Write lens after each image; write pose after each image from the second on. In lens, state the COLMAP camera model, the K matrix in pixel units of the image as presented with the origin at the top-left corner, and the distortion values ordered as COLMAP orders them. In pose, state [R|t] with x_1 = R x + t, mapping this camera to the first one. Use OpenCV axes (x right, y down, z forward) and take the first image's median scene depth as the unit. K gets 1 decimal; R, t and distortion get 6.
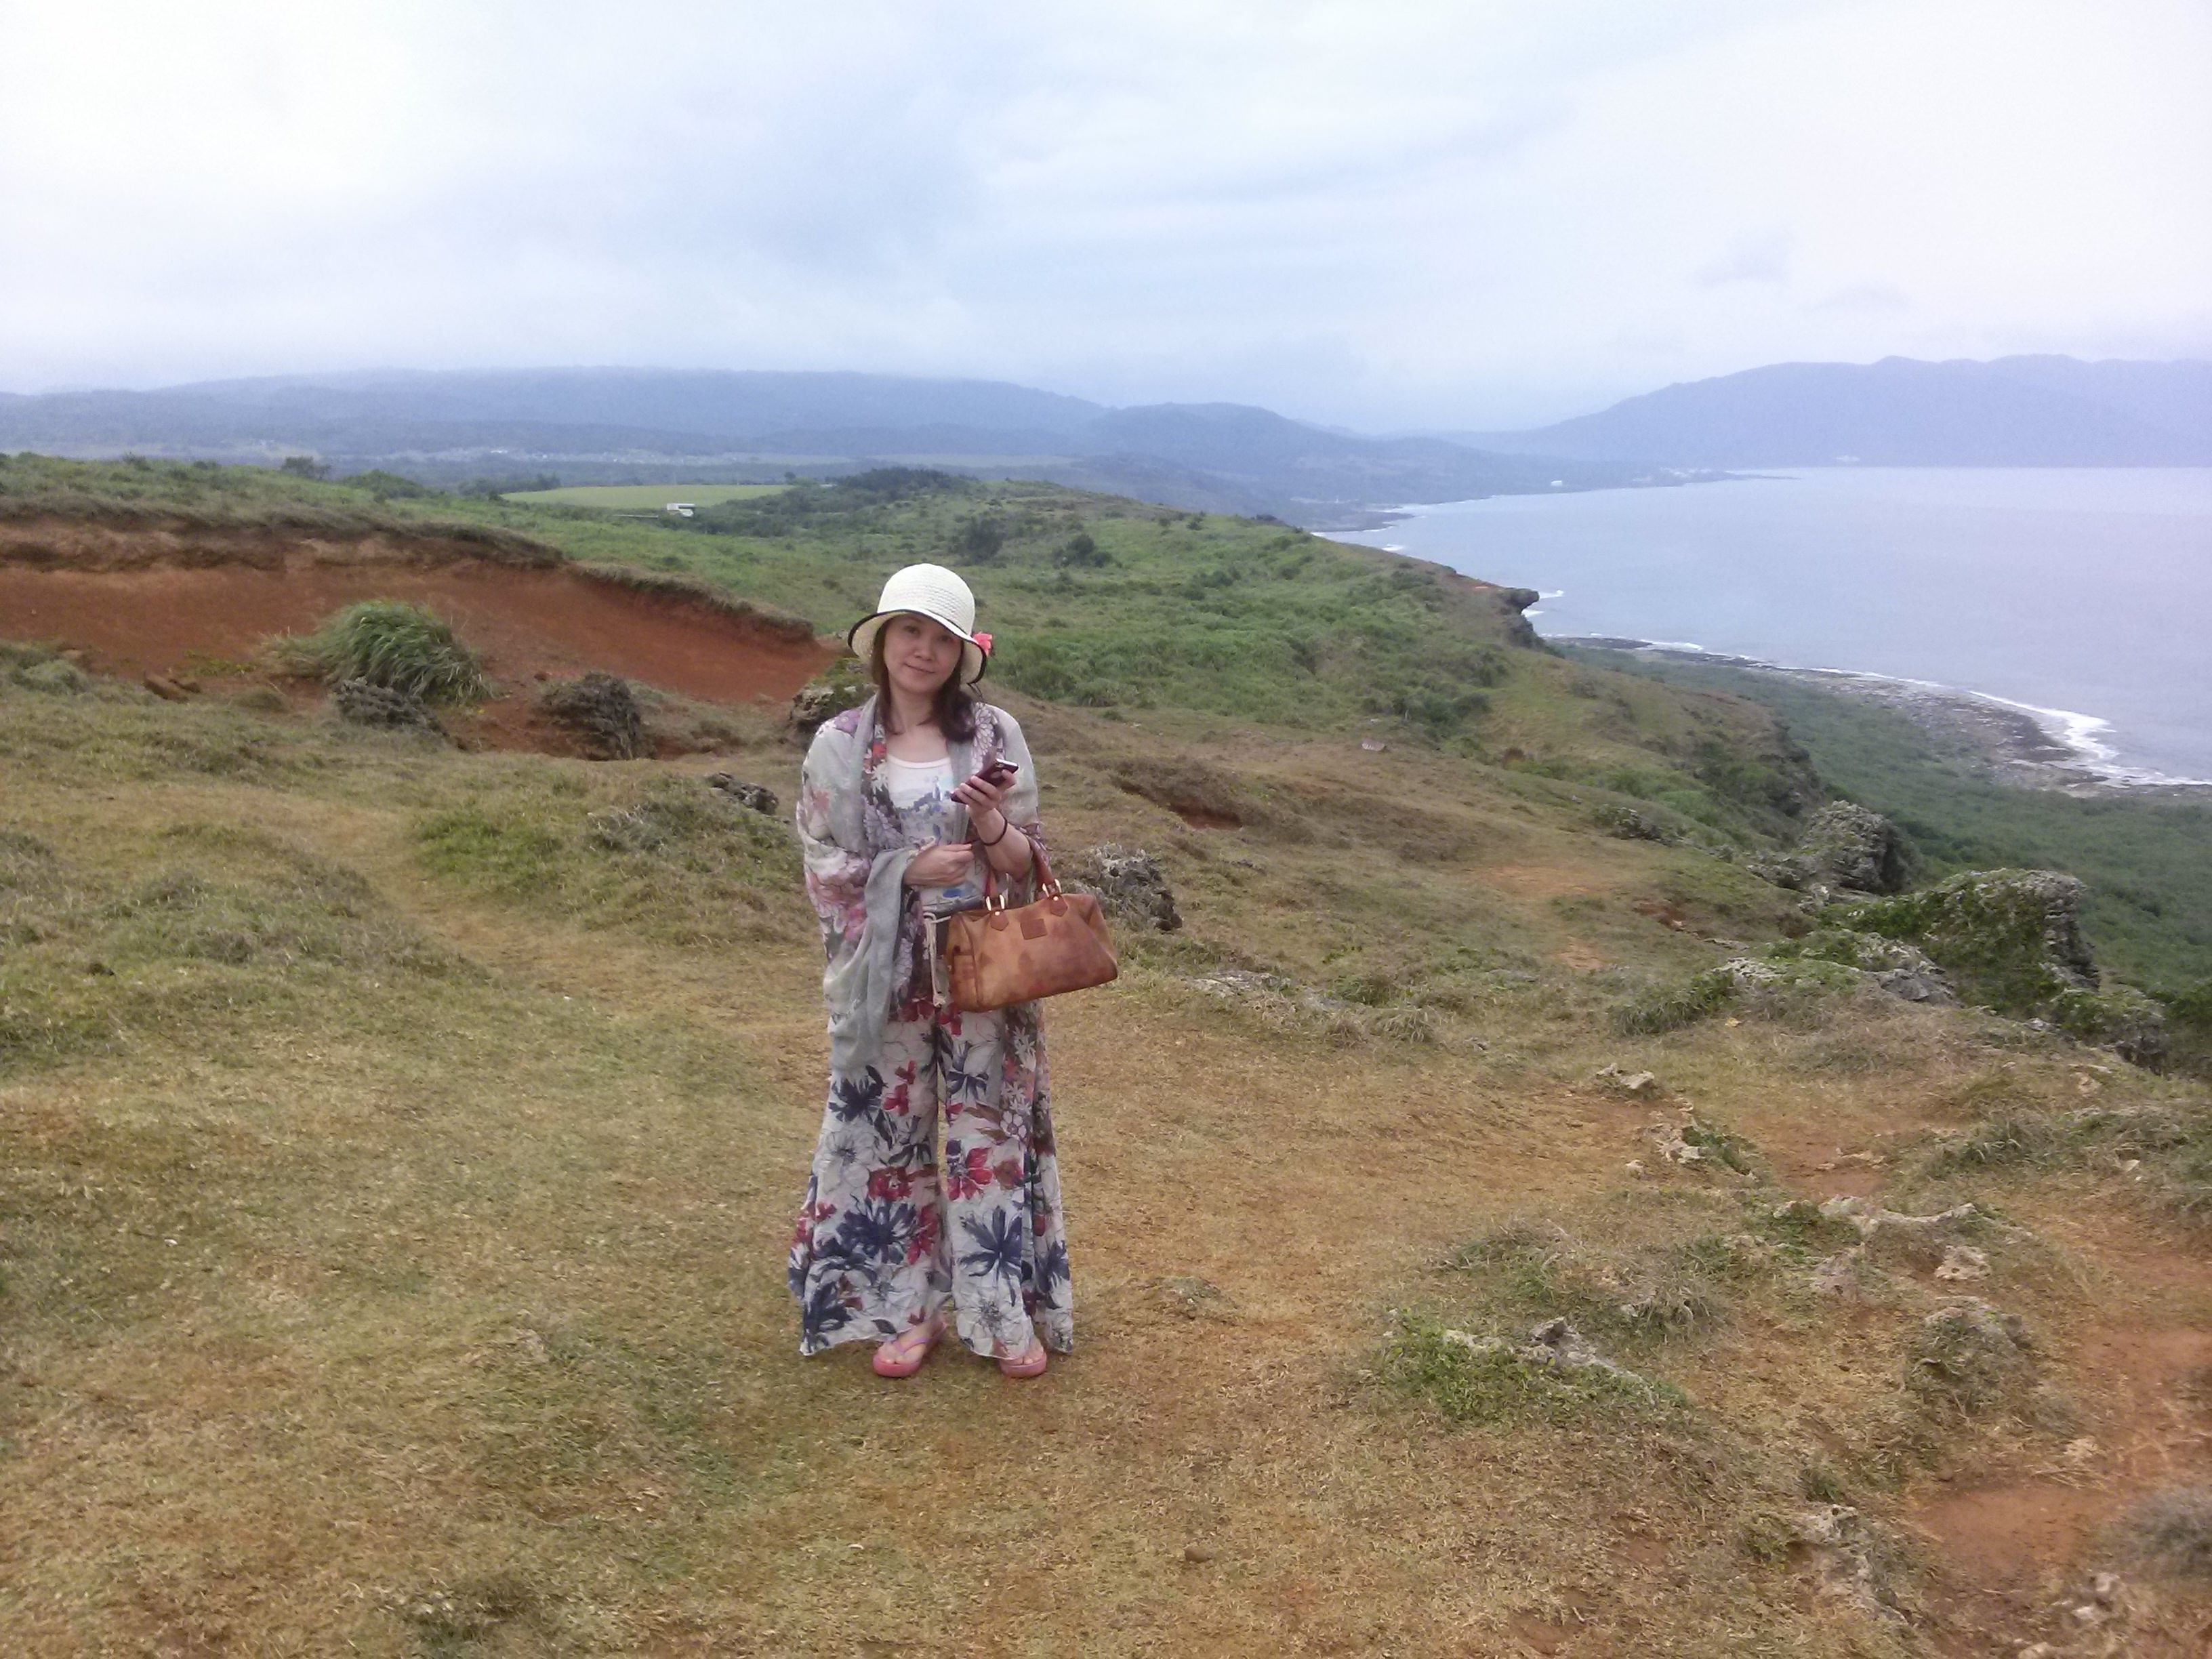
lens RADIAL K [[1952.2, 0, 1093.3], [0, 1952.2, 866.6], [0, 0, 1]] dist [0.097355, -0.298273]
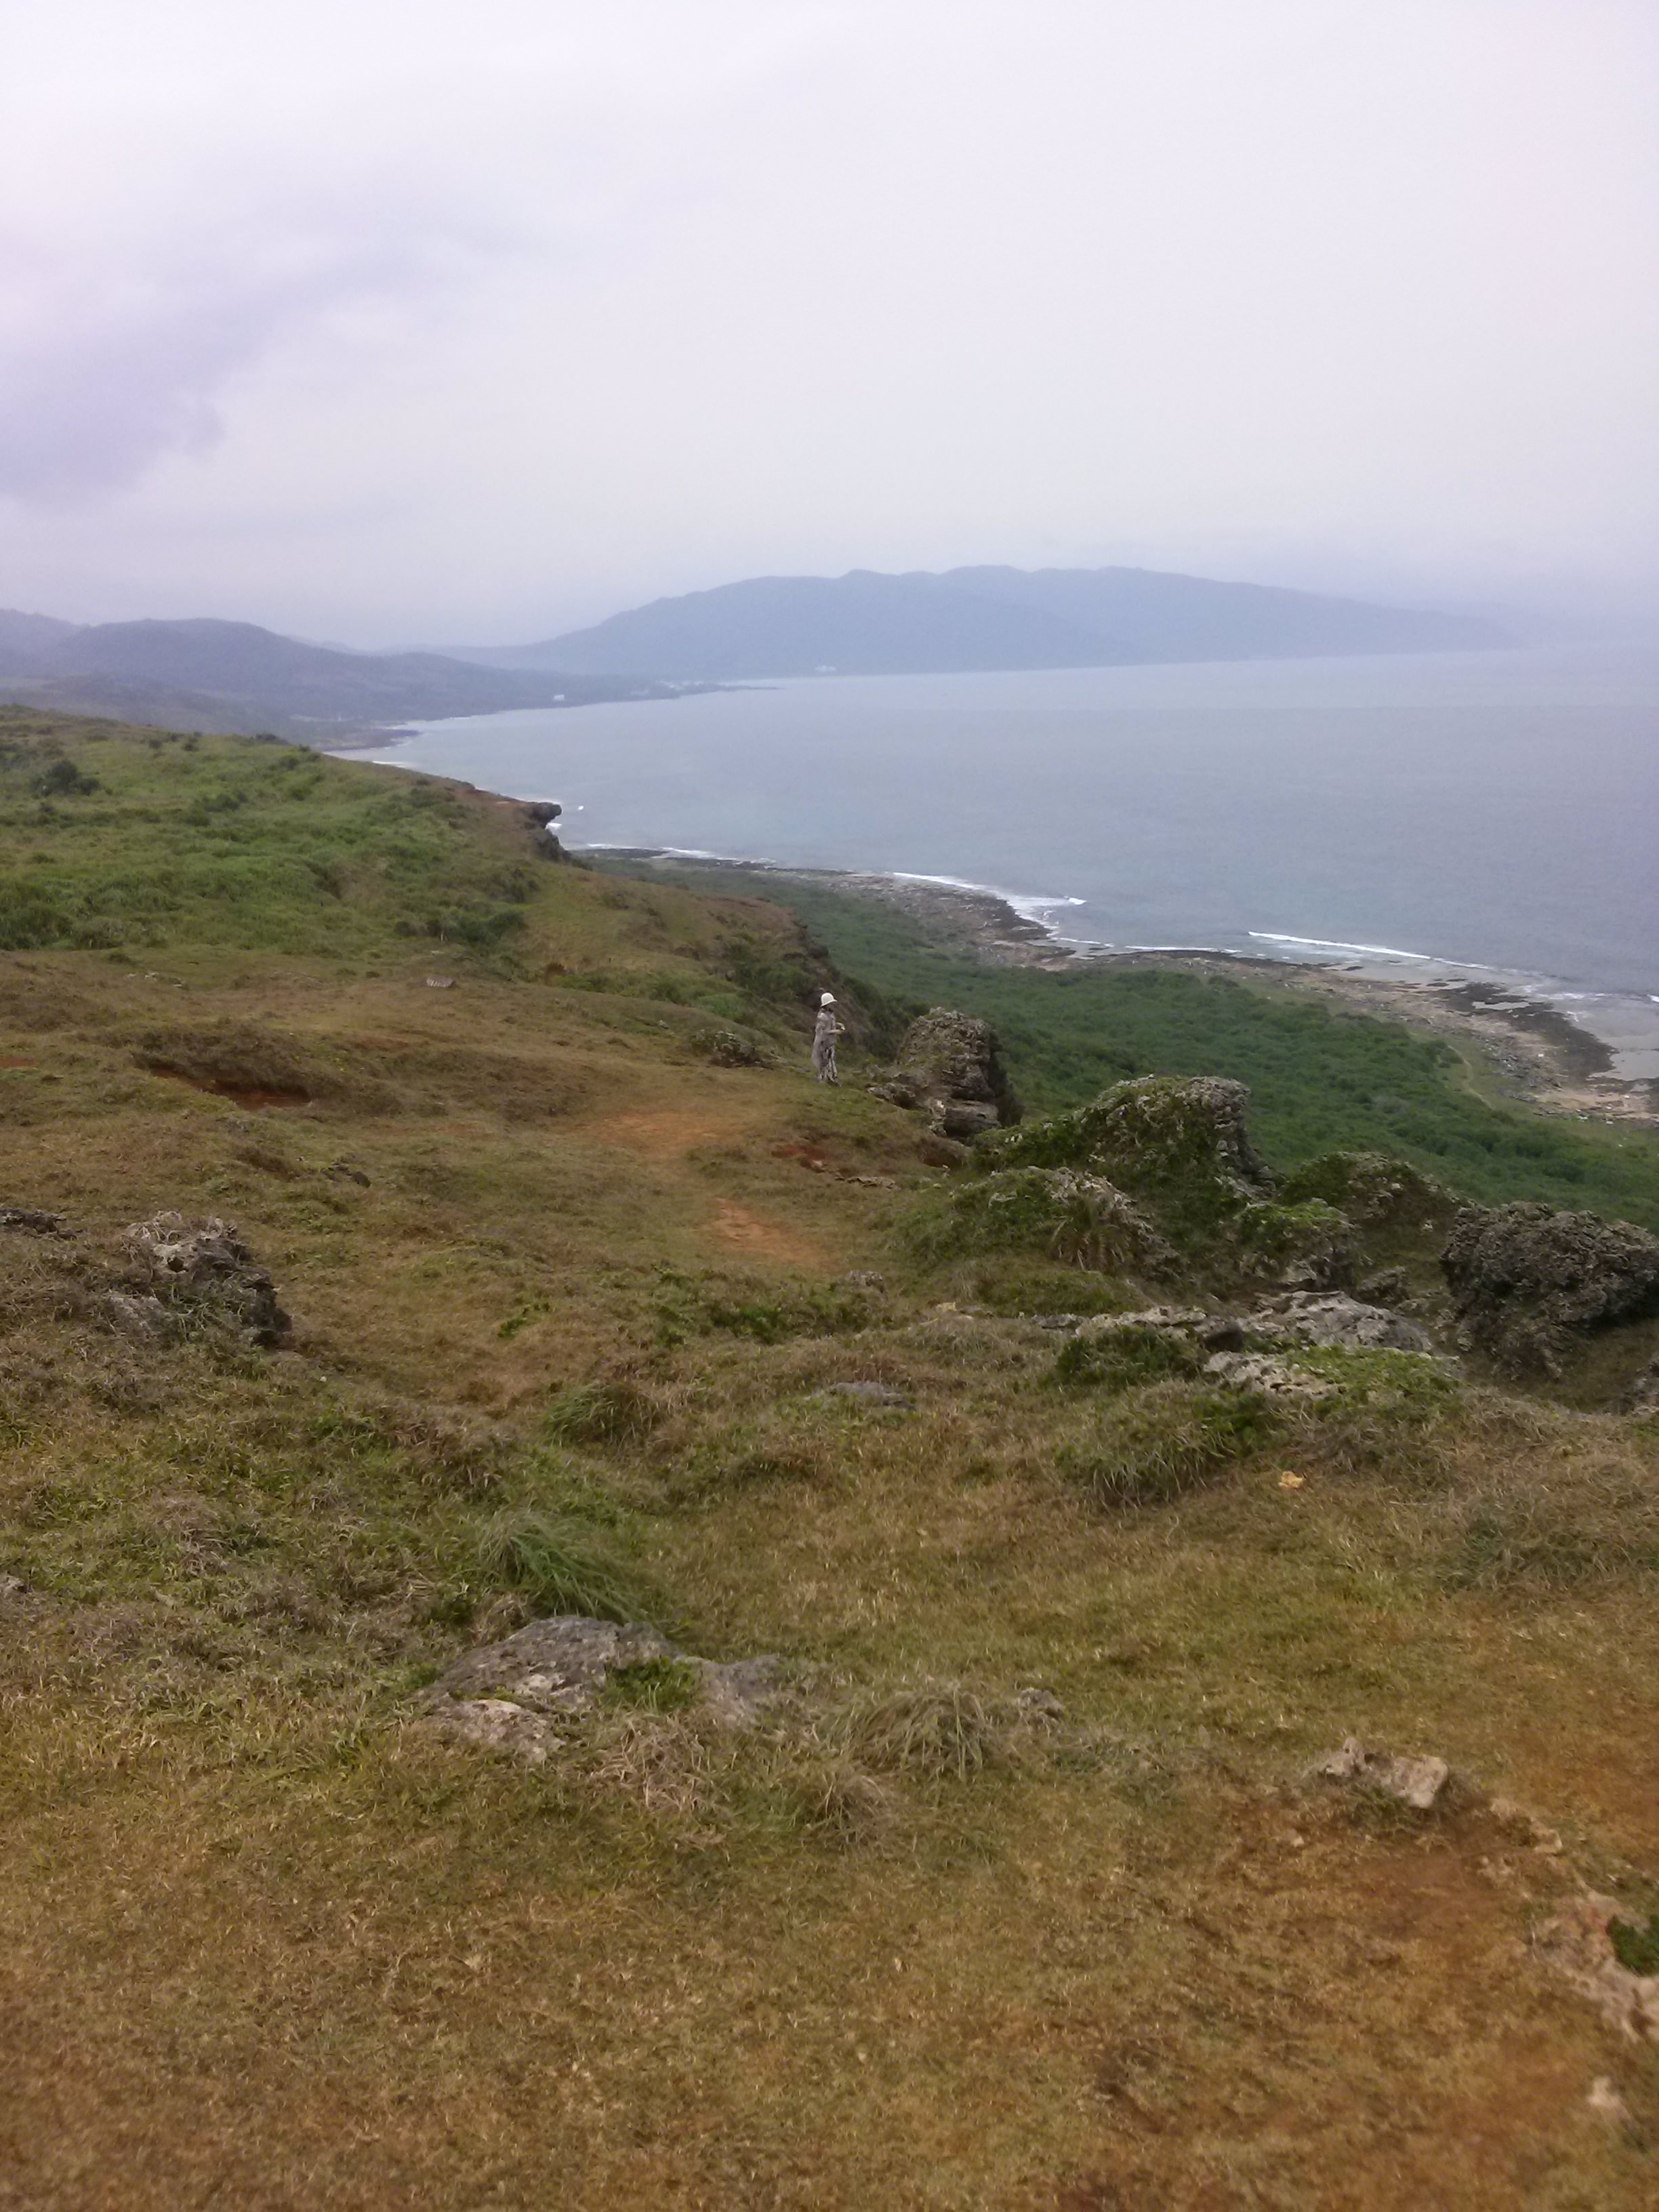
lens RADIAL K [[1952.2, 0, 819.3], [0, 1952.2, 1089.5], [0, 0, 1]] dist [0.097355, -0.298273]
pose [[0.936398, -0.090701, 0.339015, -0.002089], [0.089588, 0.995798, 0.018965, -0.020868], [-0.339311, 0.012613, 0.940590, 0.152259]]
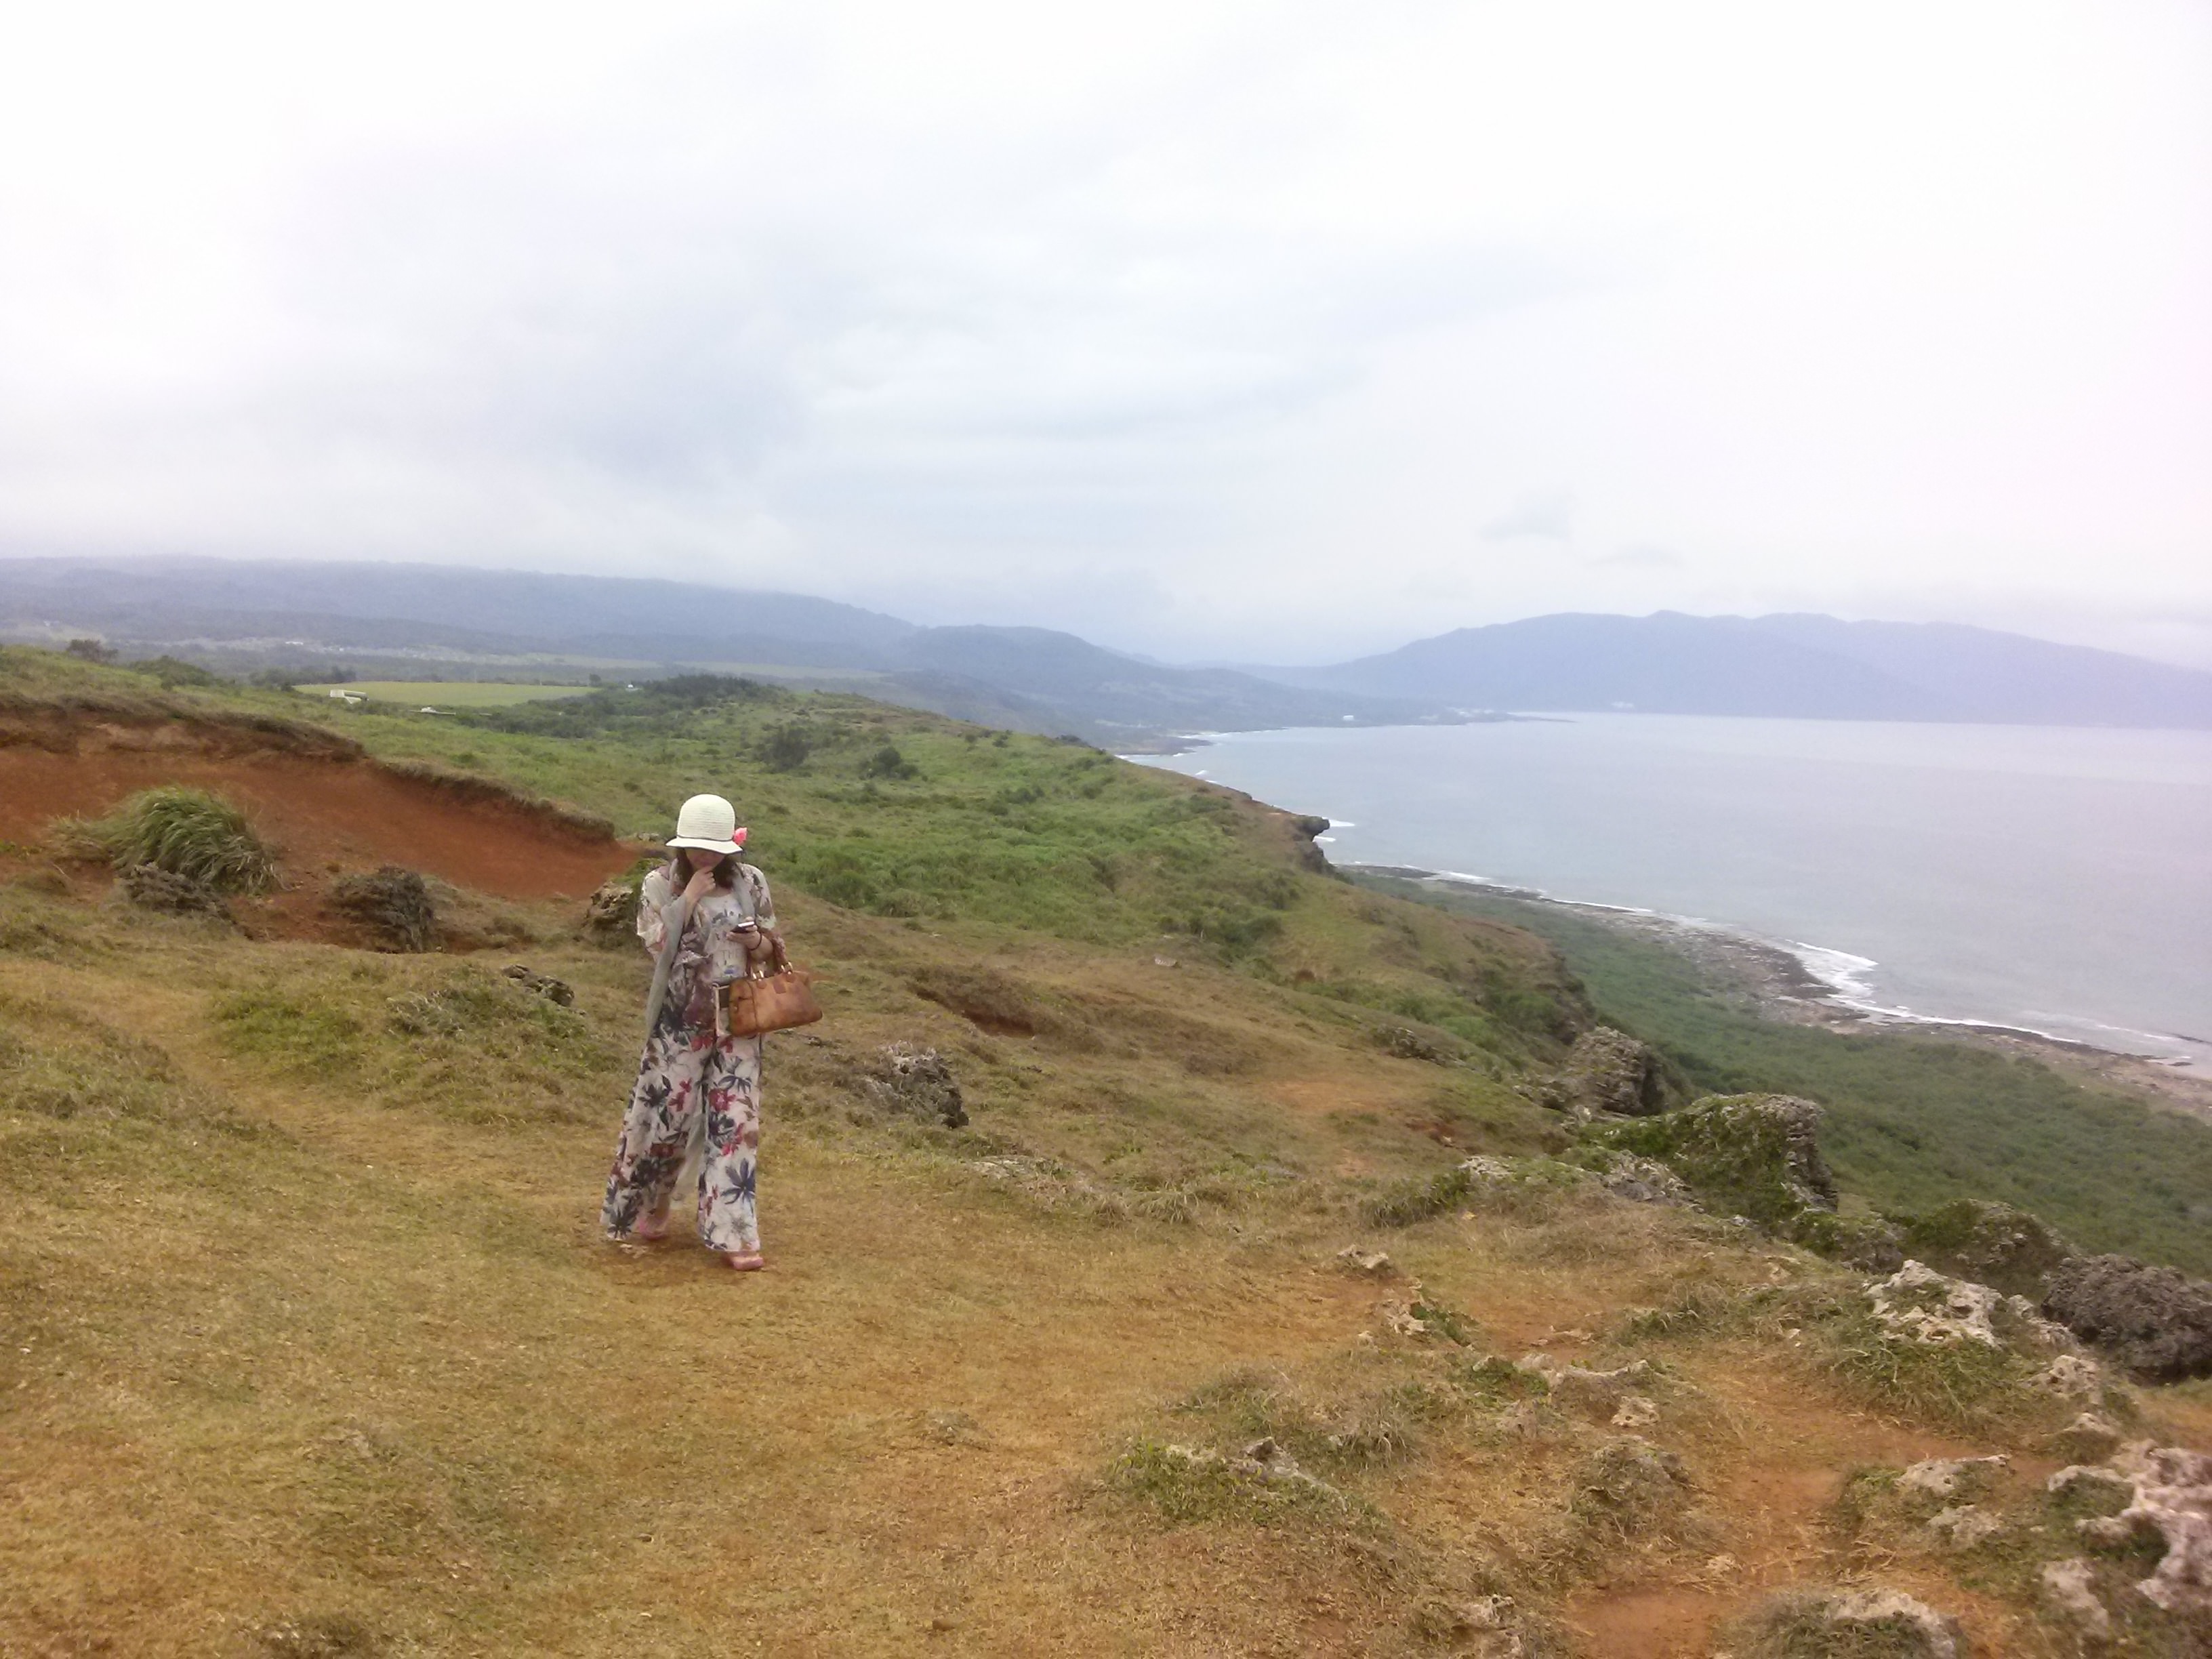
lens RADIAL K [[1952.2, 0, 1098.6], [0, 1952.2, 827.5], [0, 0, 1]] dist [0.097355, -0.298273]
pose [[0.994126, 0.034490, 0.102583, 0.001019], [-0.020977, 0.991292, -0.129999, 0.003792], [-0.106173, 0.127084, 0.986193, -0.023549]]
